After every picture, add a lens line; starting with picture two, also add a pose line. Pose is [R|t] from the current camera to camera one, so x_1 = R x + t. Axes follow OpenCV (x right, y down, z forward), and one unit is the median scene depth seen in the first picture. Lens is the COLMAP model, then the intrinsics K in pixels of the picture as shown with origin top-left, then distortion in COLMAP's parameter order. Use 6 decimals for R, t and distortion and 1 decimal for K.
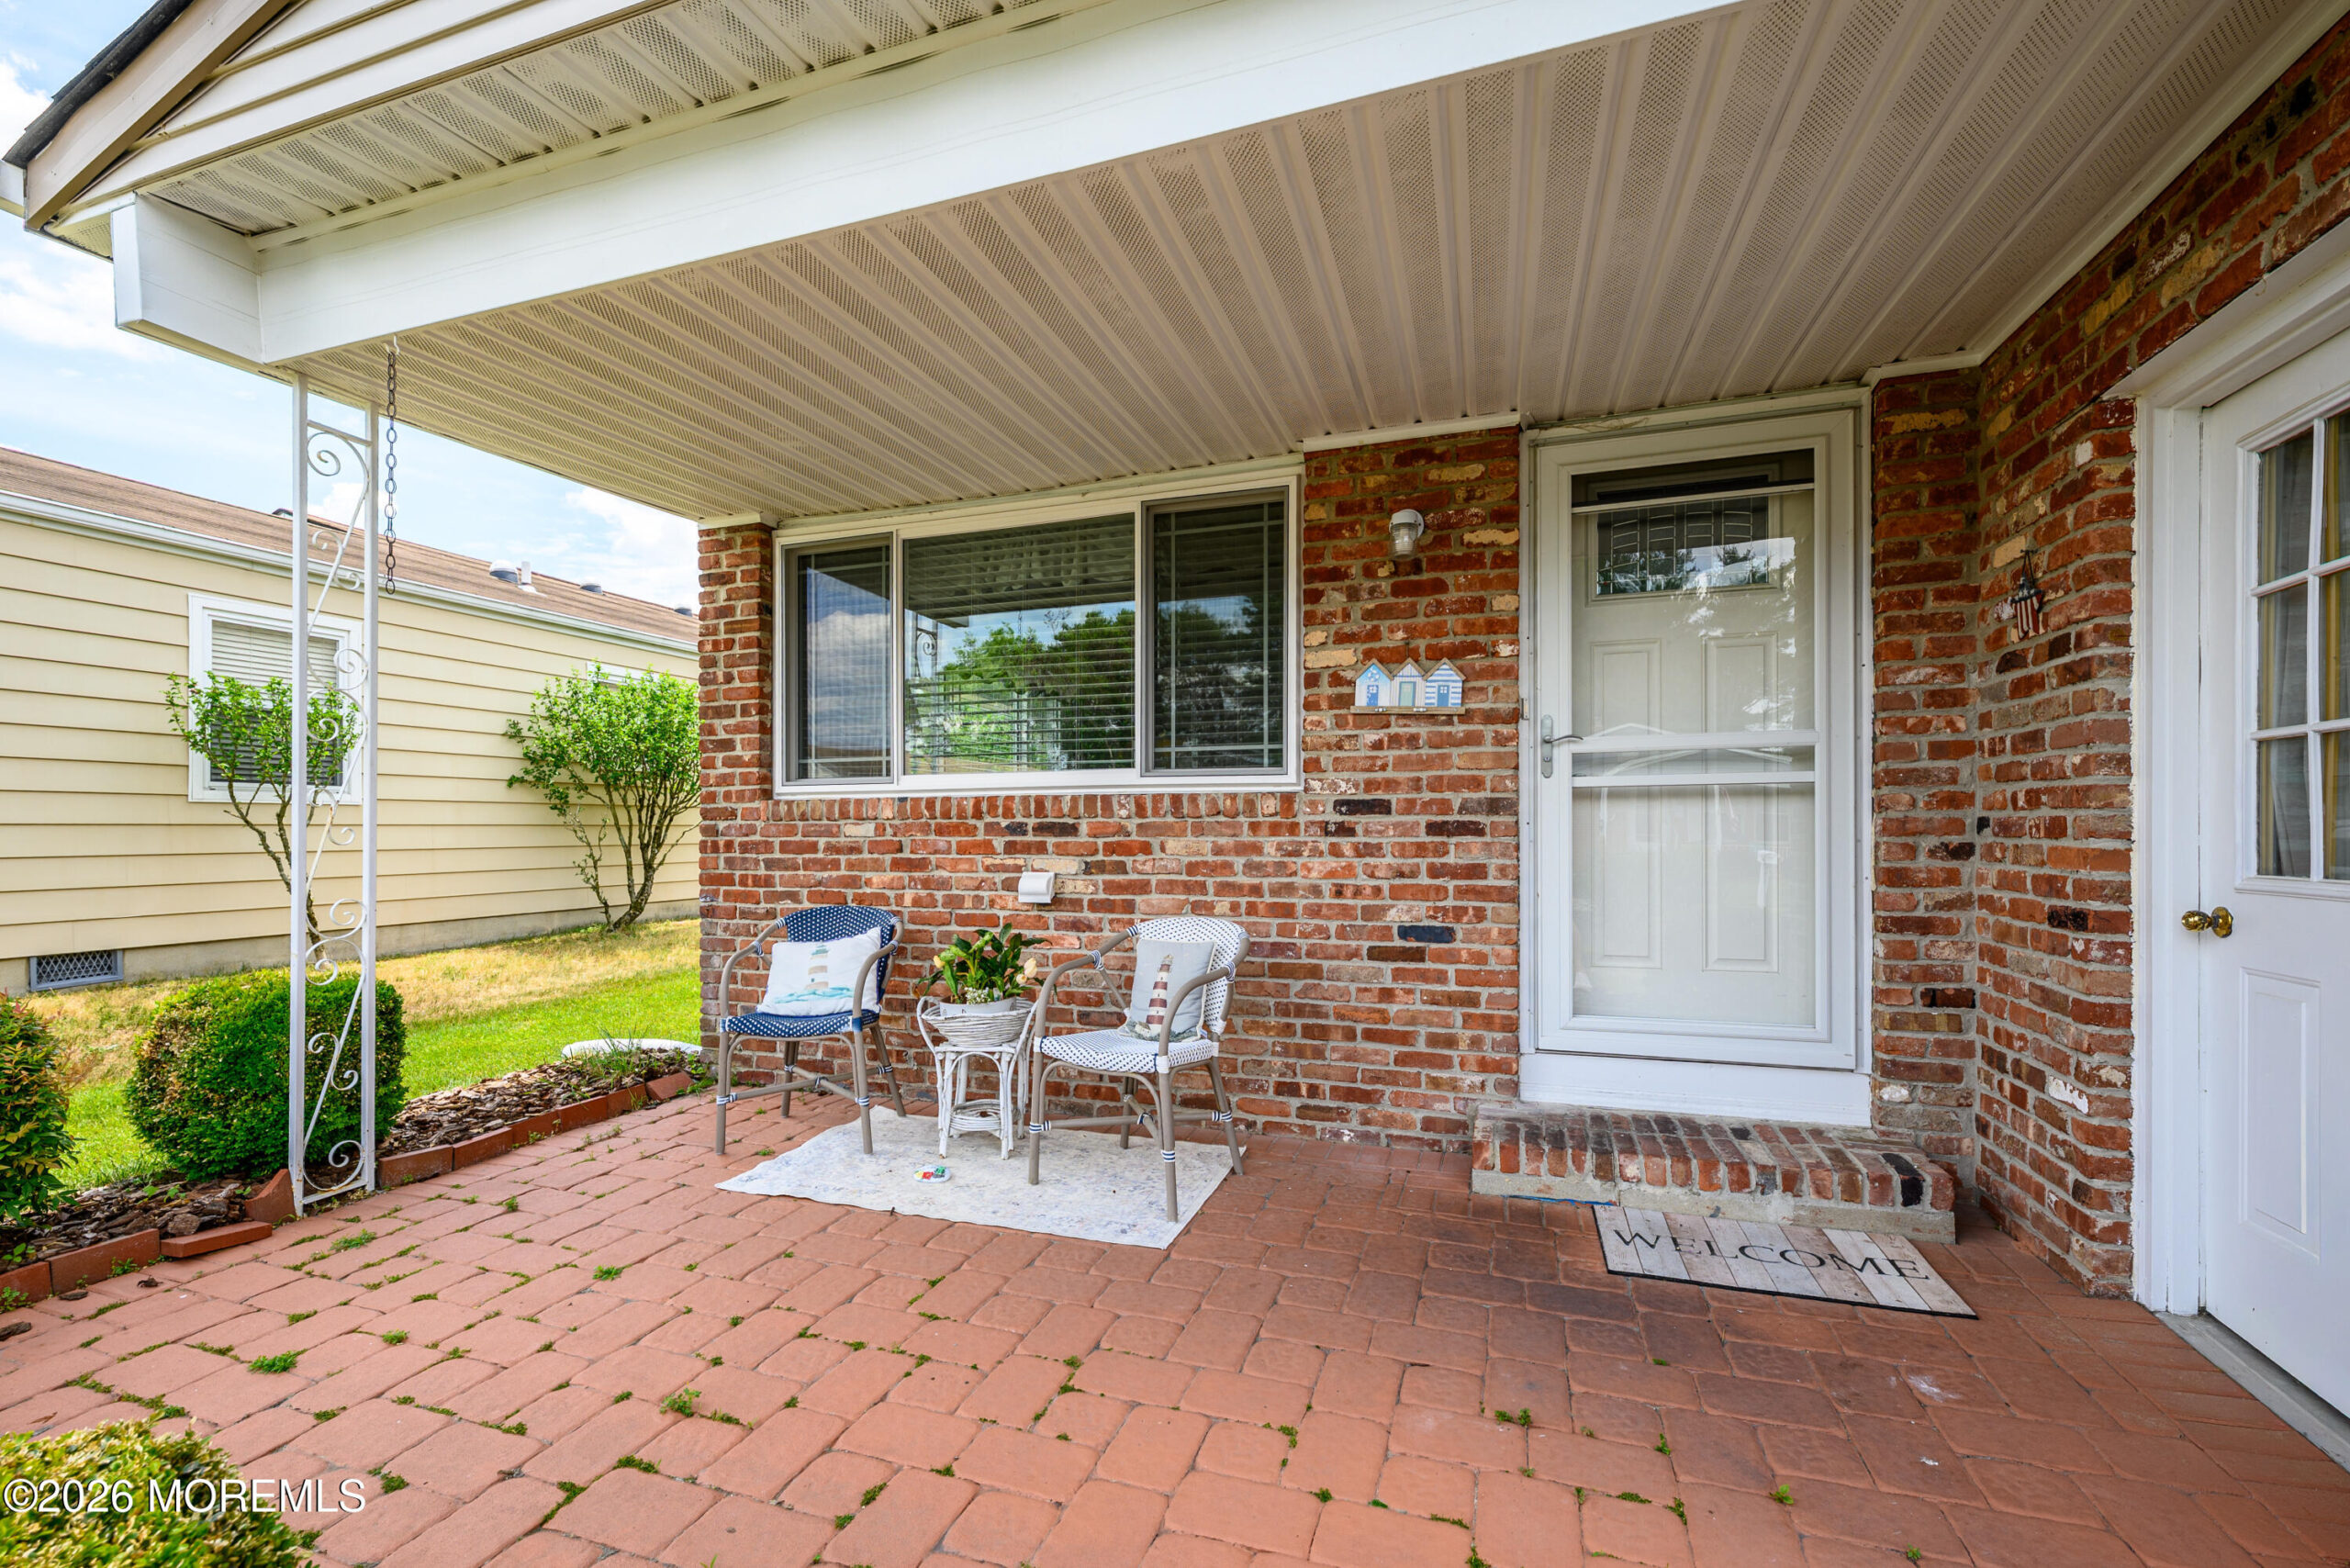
lens RADIAL K [[1029.8, 0, 1143.9], [0, 1029.8, 833.0], [0, 0, 1]] dist [0.000729, 0.000341]
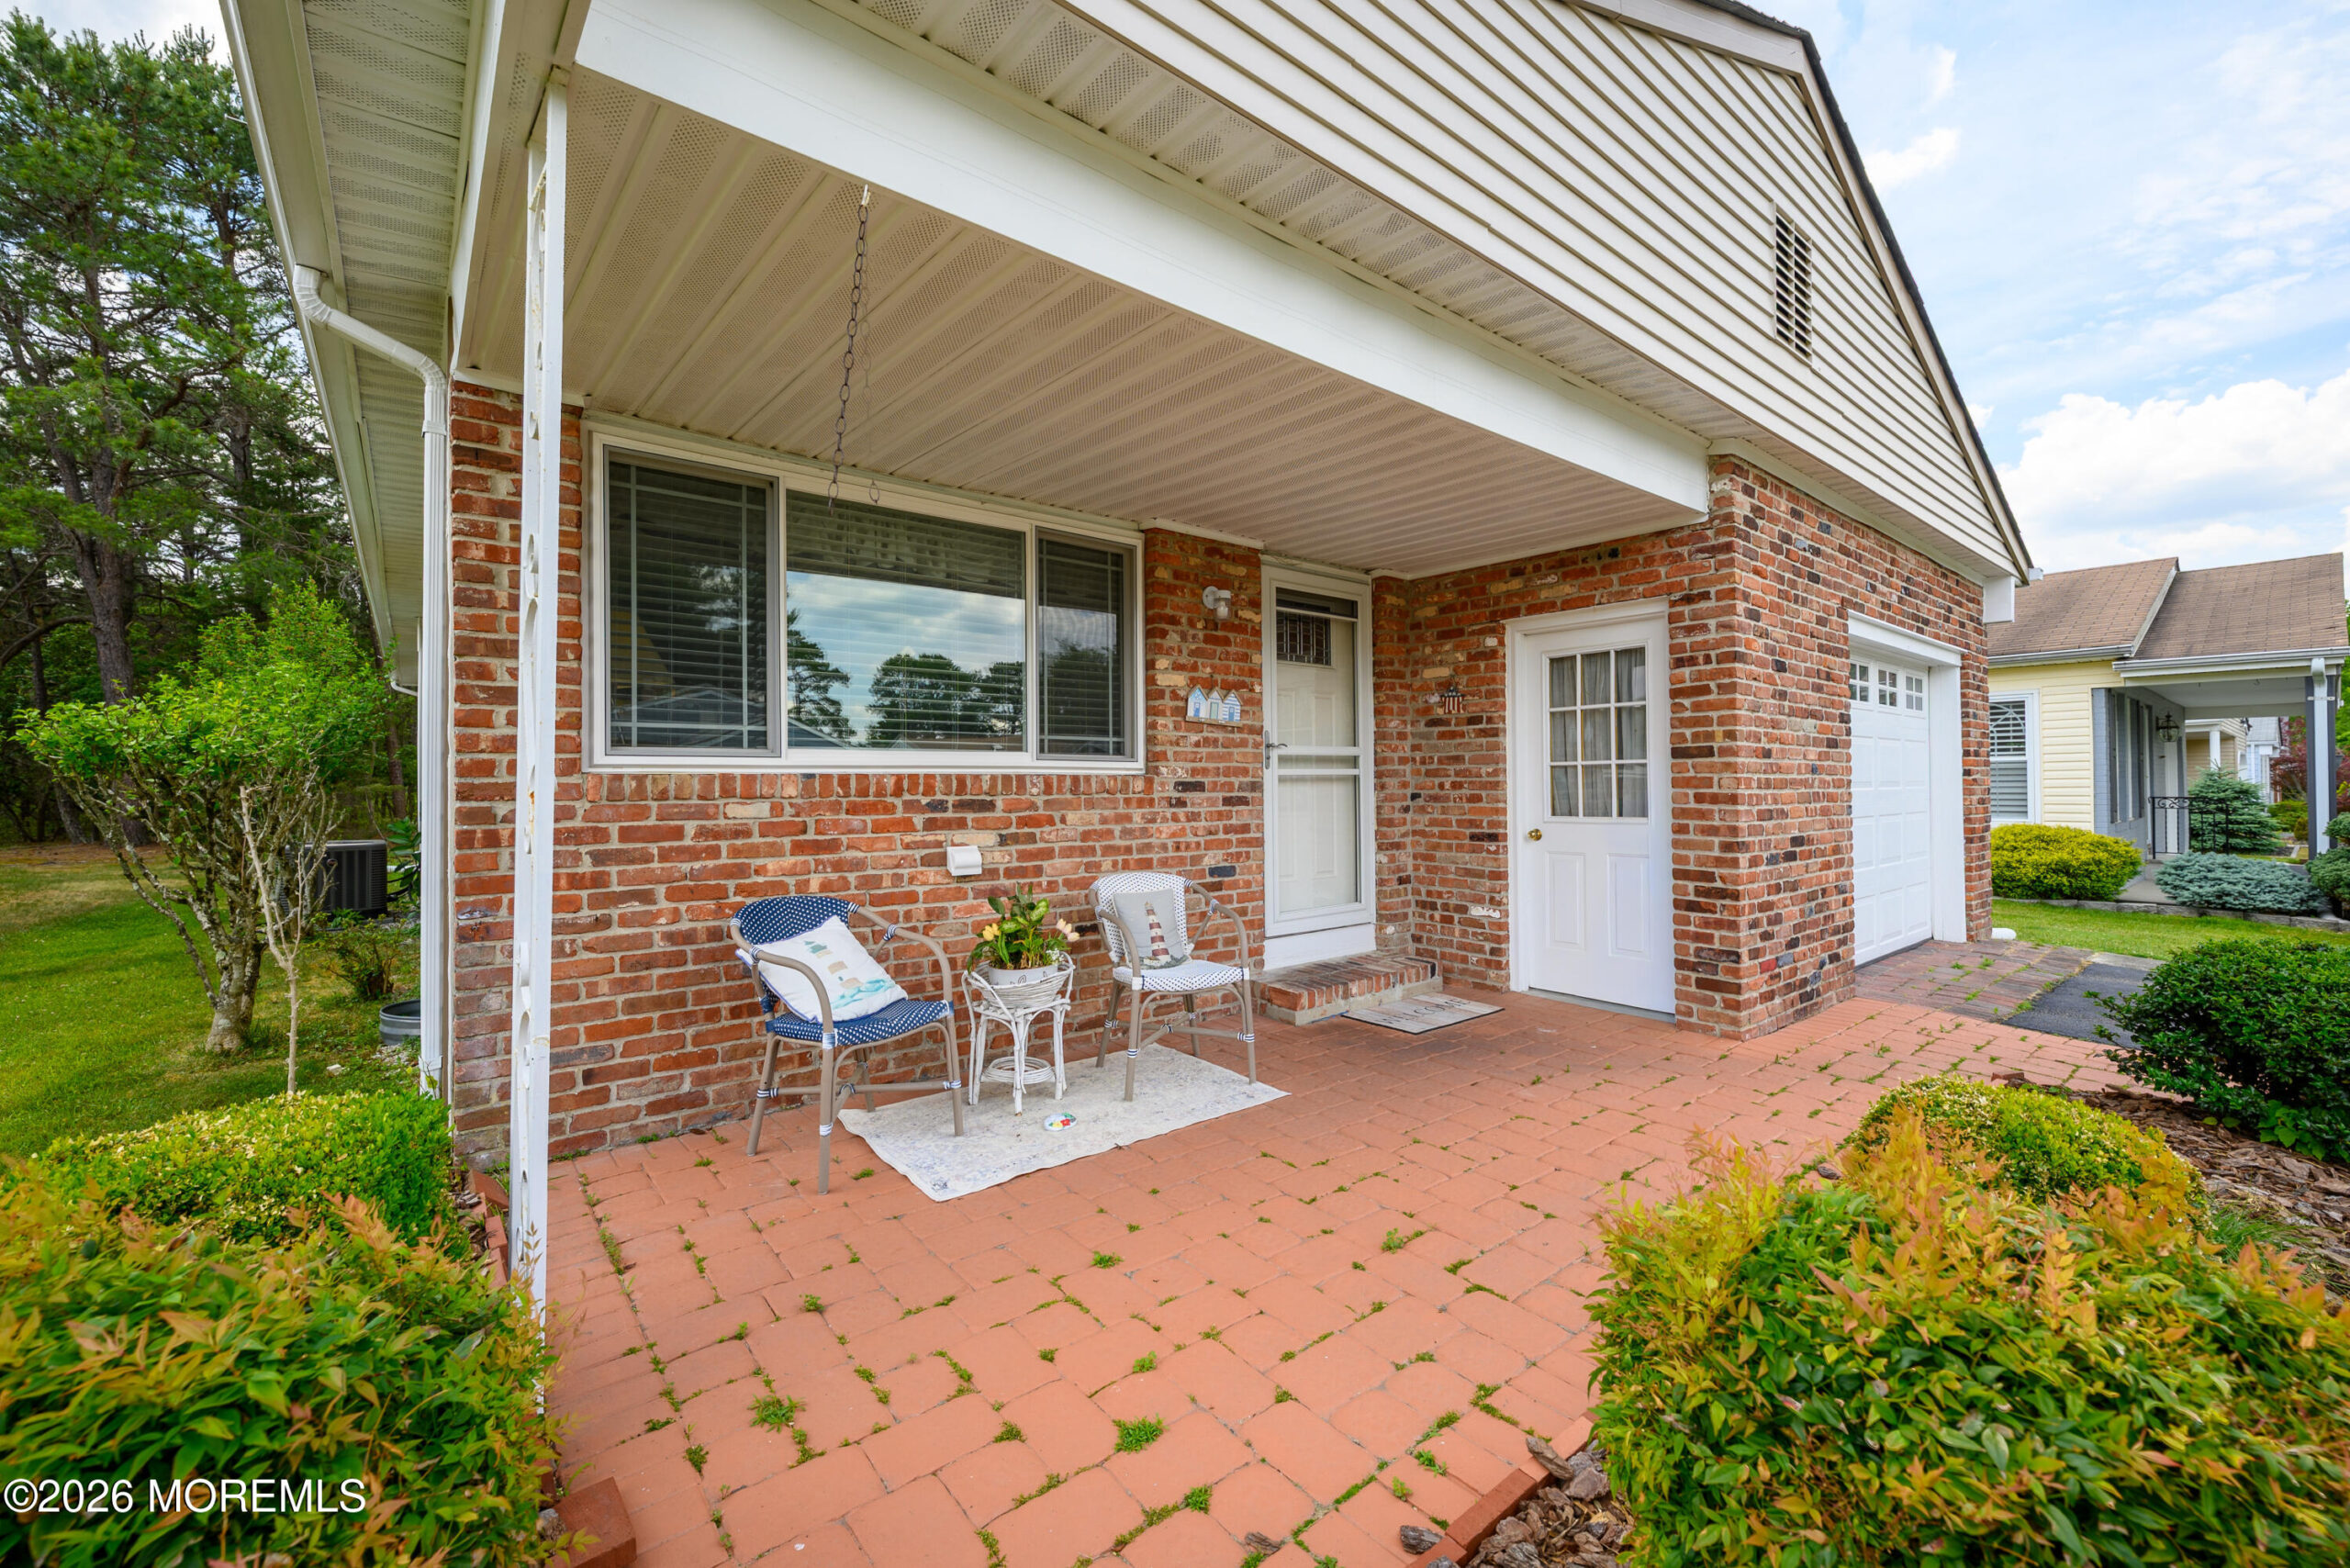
lens RADIAL K [[958.6, 0, 1171.0], [0, 958.6, 778.9], [0, 0, 1]] dist [-0.000162, 0.000713]
pose [[0.514790, 0.007267, 0.857286, -0.934307], [0.008823, 0.999866, -0.013774, -0.017926], [-0.857271, 0.014654, 0.514657, 0.336175]]
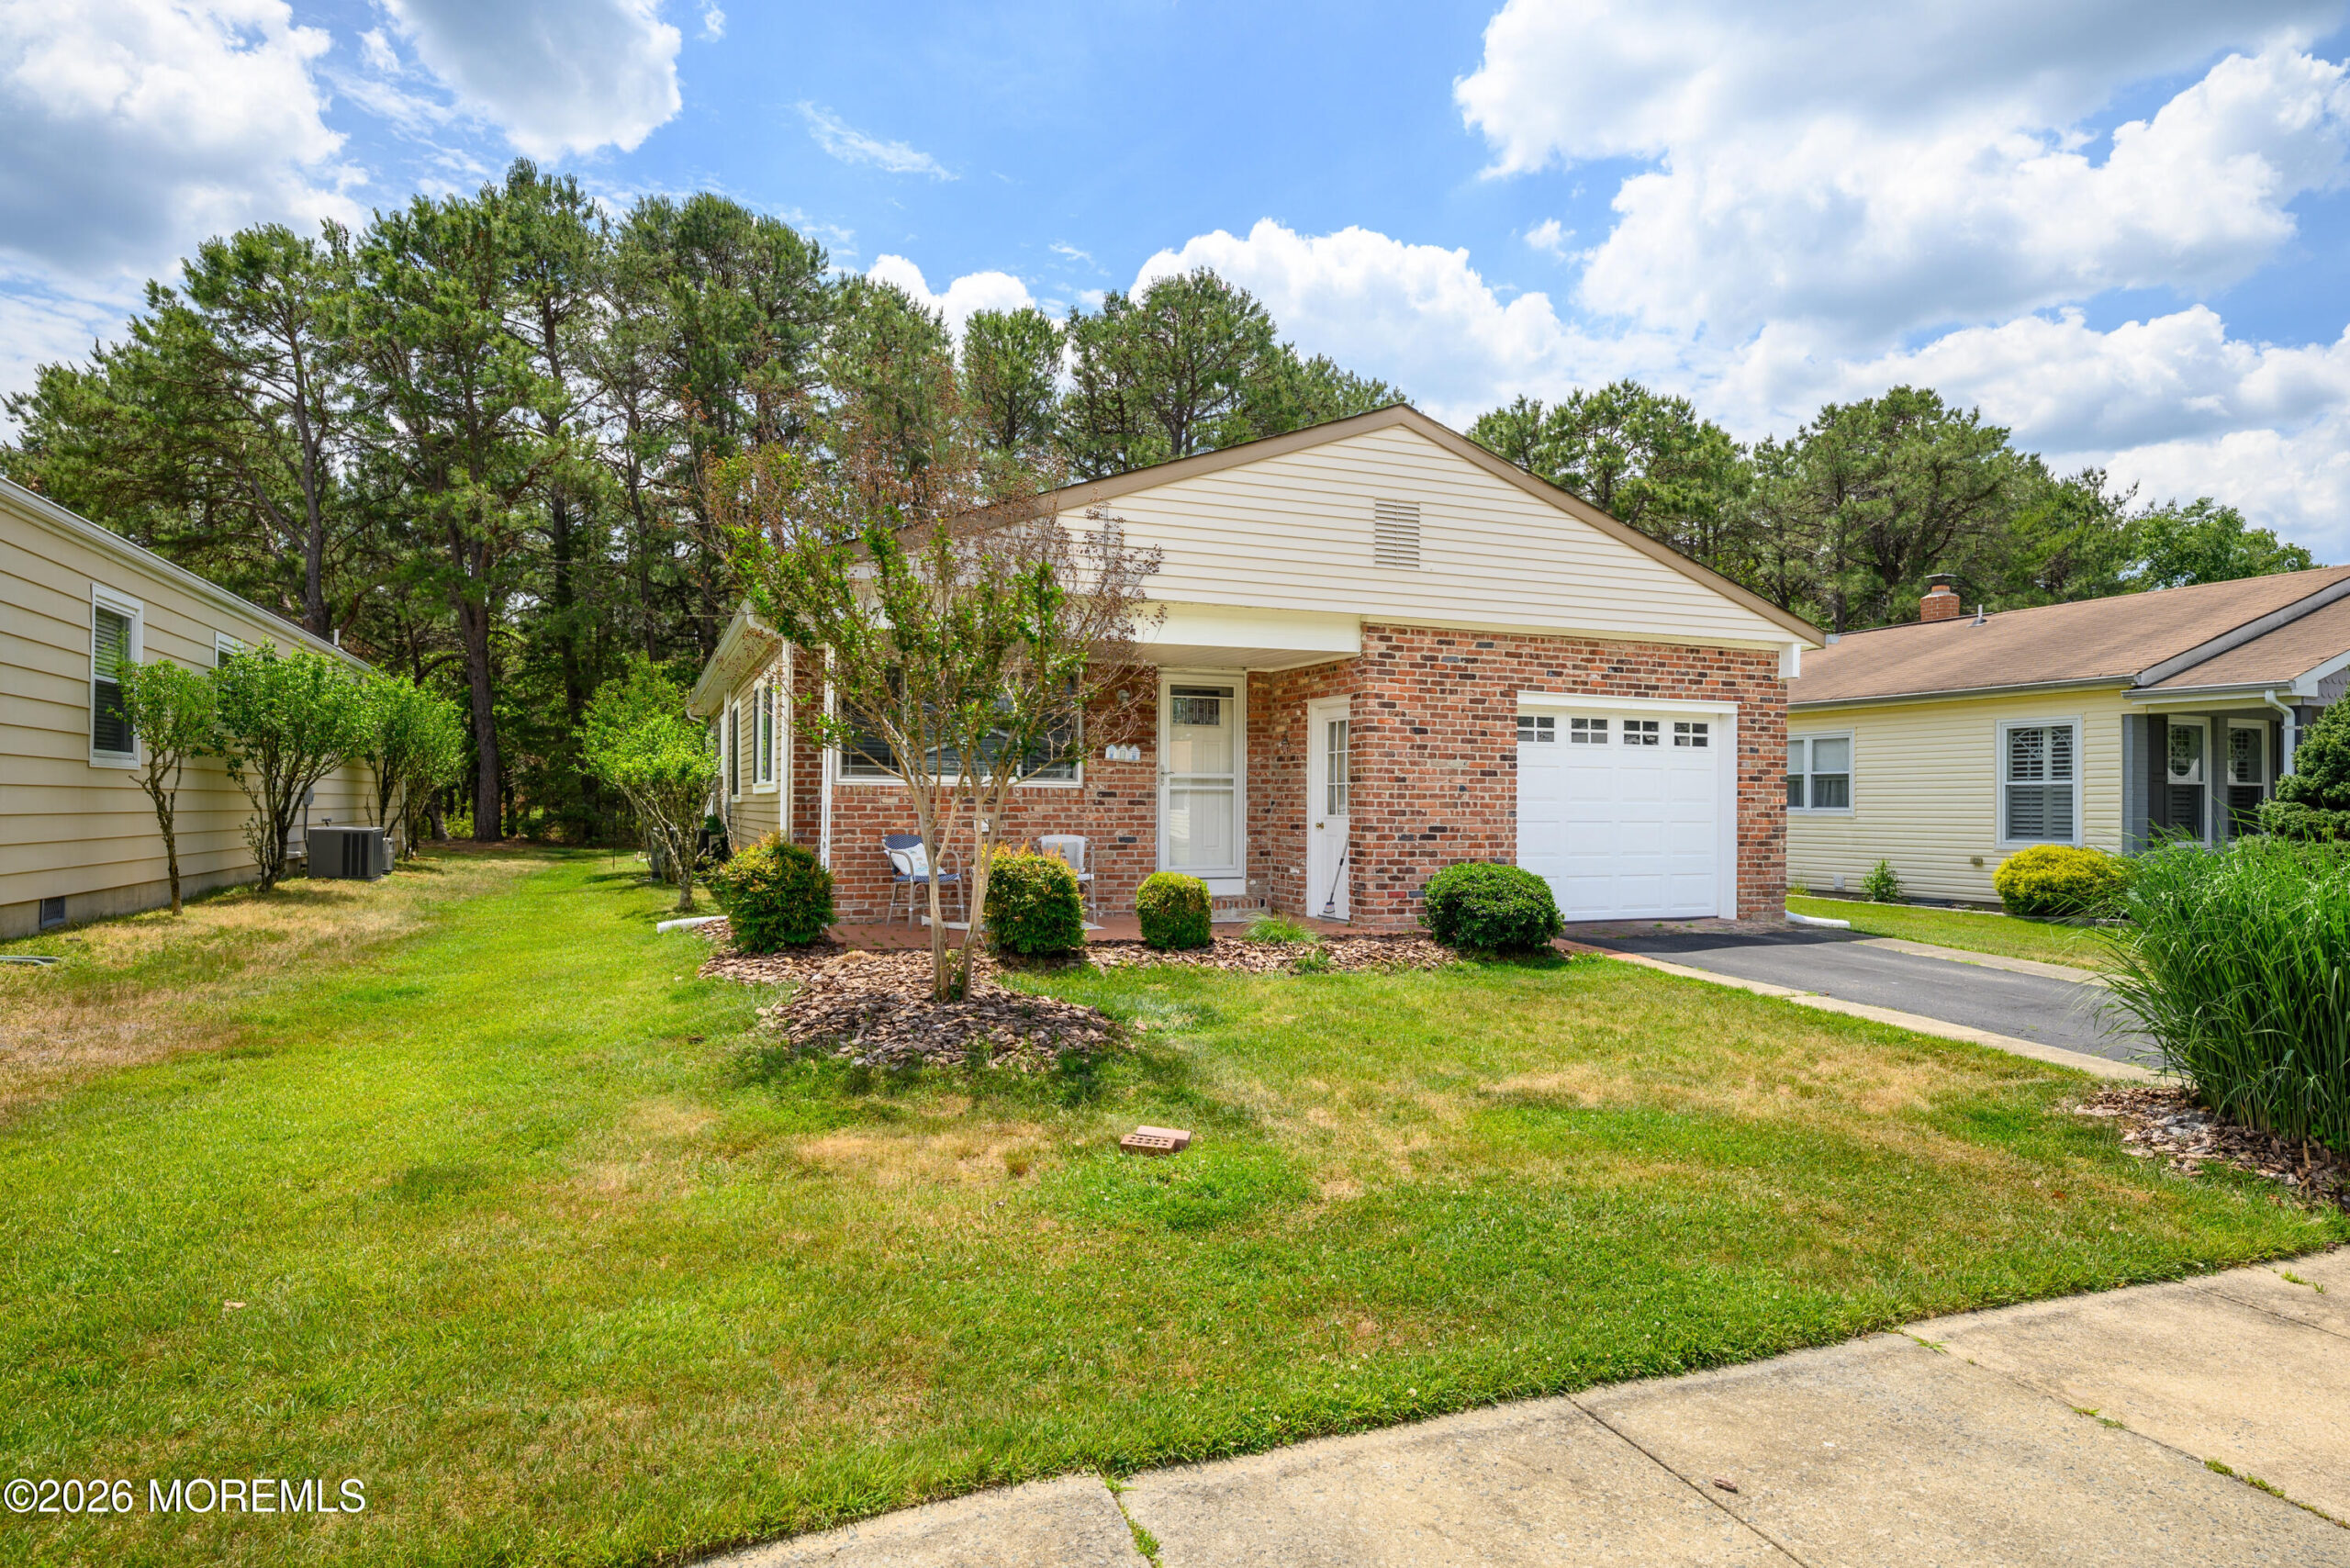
lens RADIAL K [[1319.9, 0, 1155.6], [0, 1319.9, 791.8], [0, 0, 1]] dist [0.002635, 0.000892]
pose [[0.748948, 0.017926, 0.662387, -2.027238], [-0.006706, 0.999788, -0.019475, 0.035465], [-0.662595, 0.010144, 0.748909, -1.732741]]
